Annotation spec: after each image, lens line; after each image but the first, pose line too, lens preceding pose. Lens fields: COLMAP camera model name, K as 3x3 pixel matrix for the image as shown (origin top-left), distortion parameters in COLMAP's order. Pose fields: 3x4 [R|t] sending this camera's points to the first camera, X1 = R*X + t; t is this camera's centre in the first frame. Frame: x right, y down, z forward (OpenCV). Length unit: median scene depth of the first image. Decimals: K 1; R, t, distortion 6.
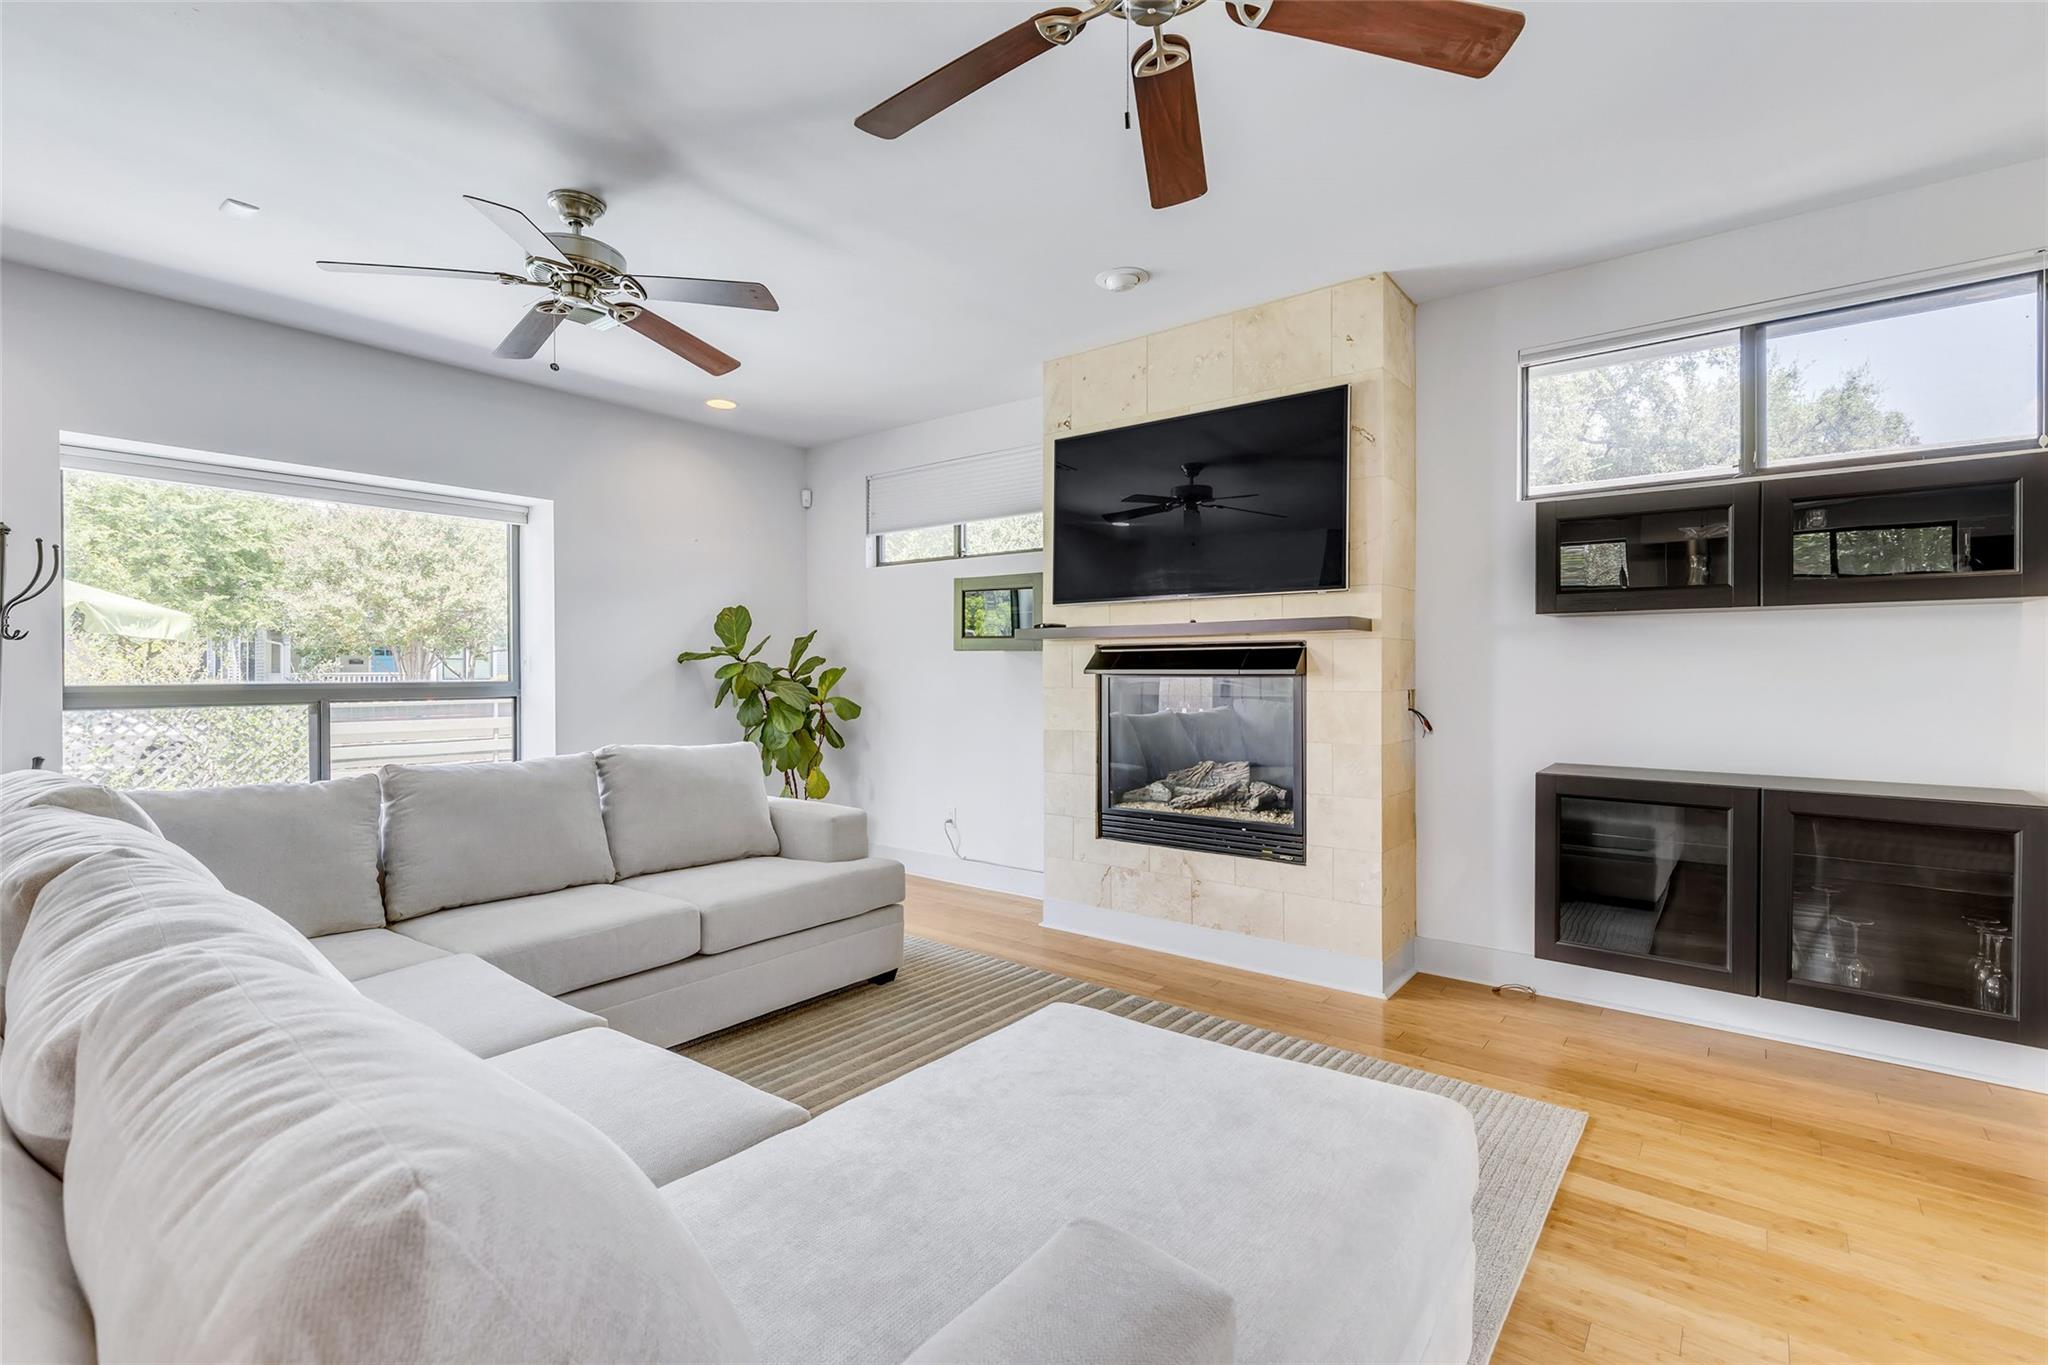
lens RADIAL K [[949.2, 0, 1014.3], [0, 949.2, 678.0], [0, 0, 1]] dist [0.007700, 0.000155]
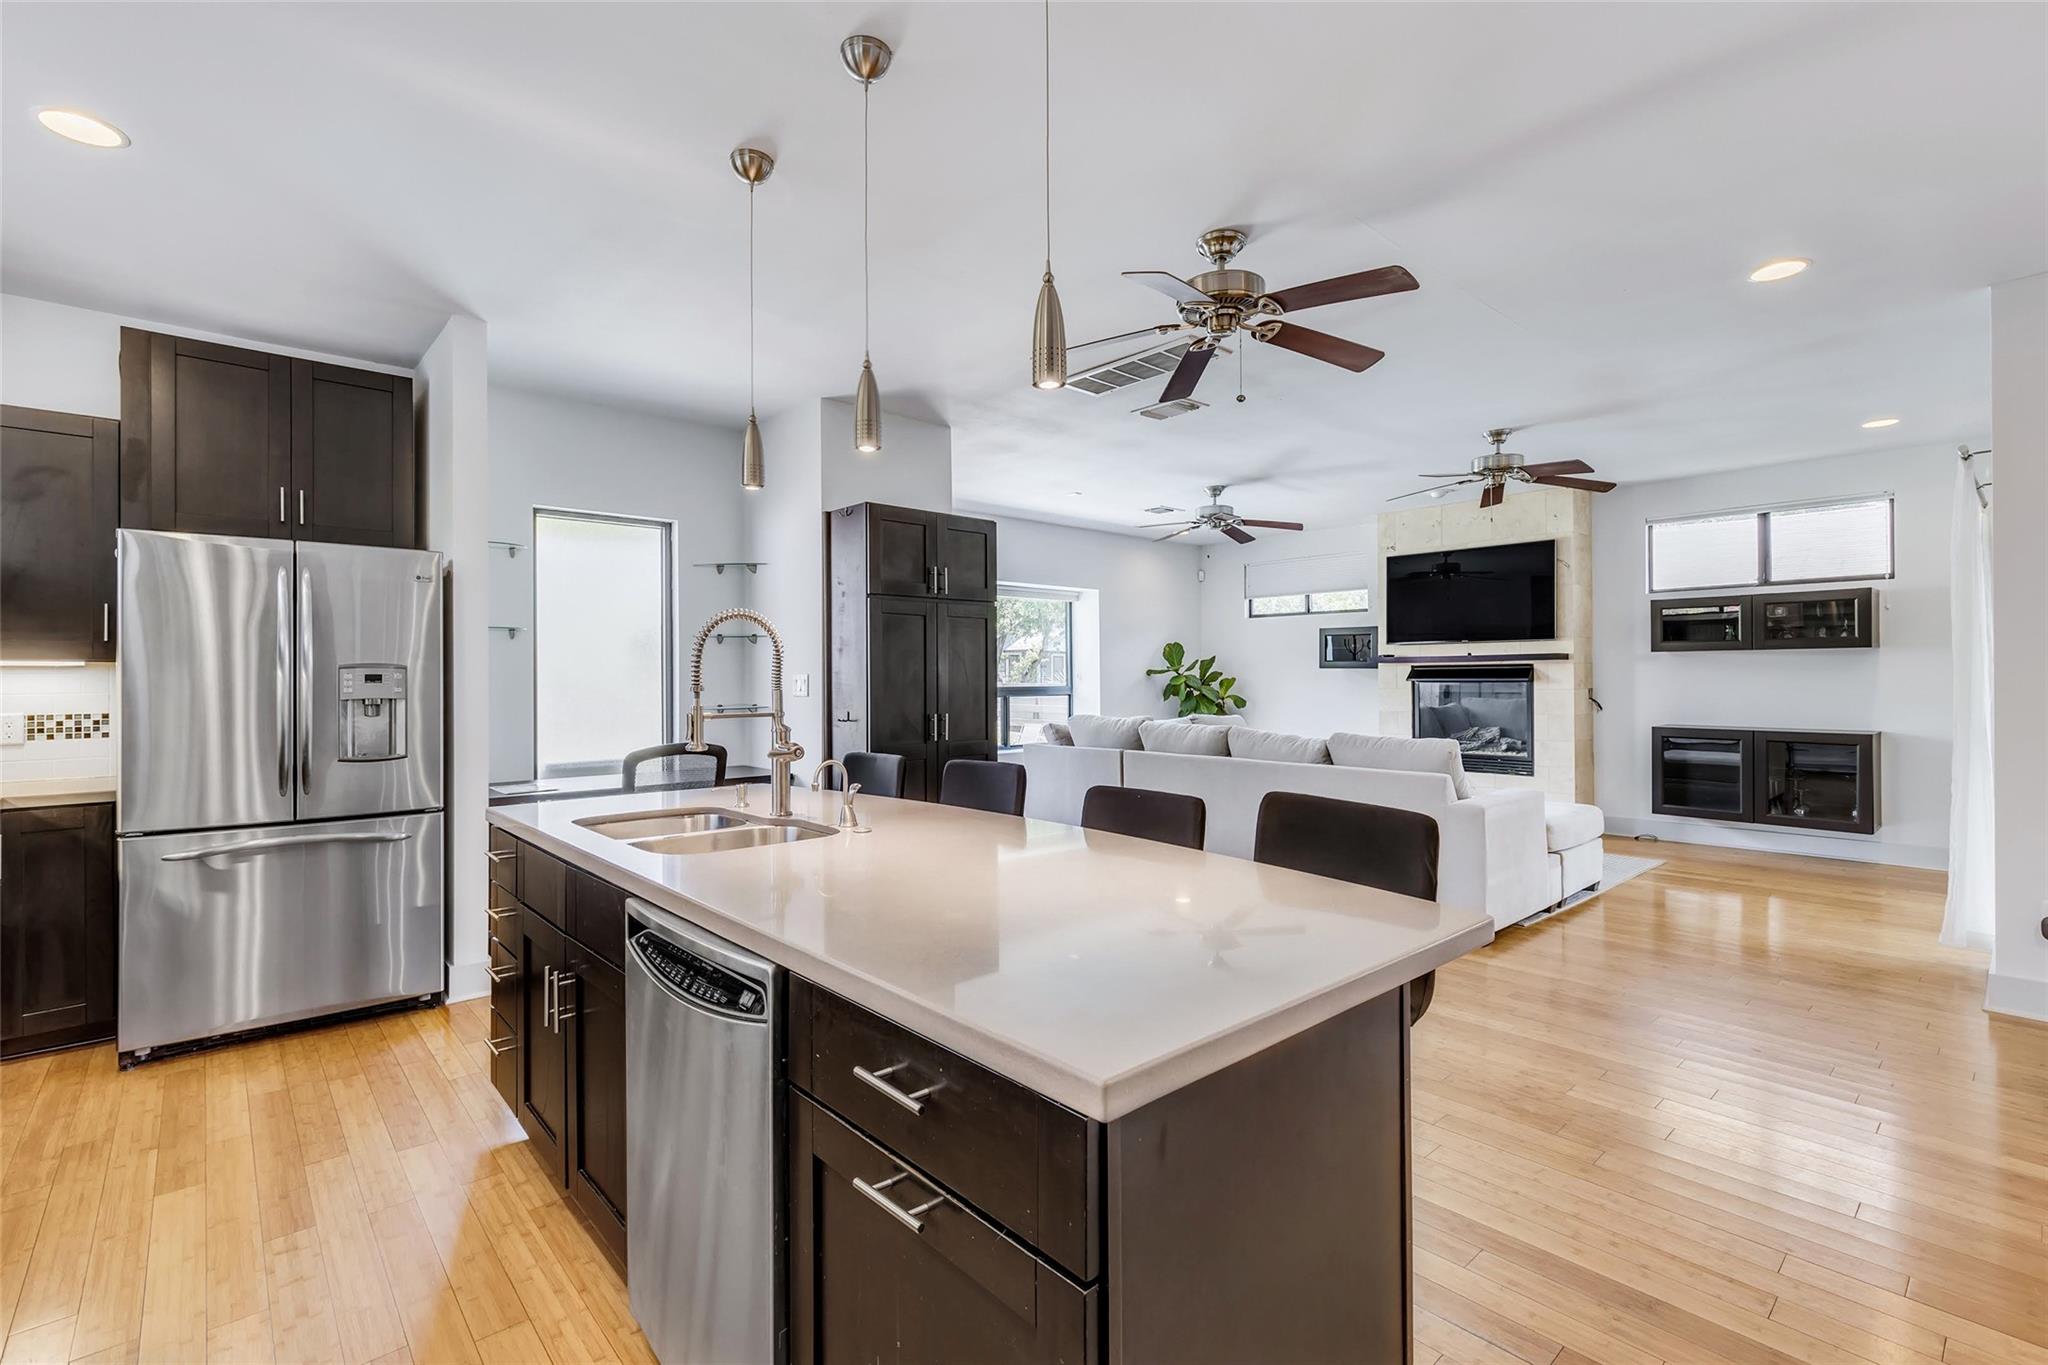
lens RADIAL K [[949.2, 0, 1039.0], [0, 949.2, 676.6], [0, 0, 1]] dist [0.007700, 0.000155]
pose [[0.990140, -0.005274, -0.139985, -0.391530], [0.004016, 0.999949, -0.009267, 0.001725], [0.140027, 0.008613, 0.990110, -0.996732]]
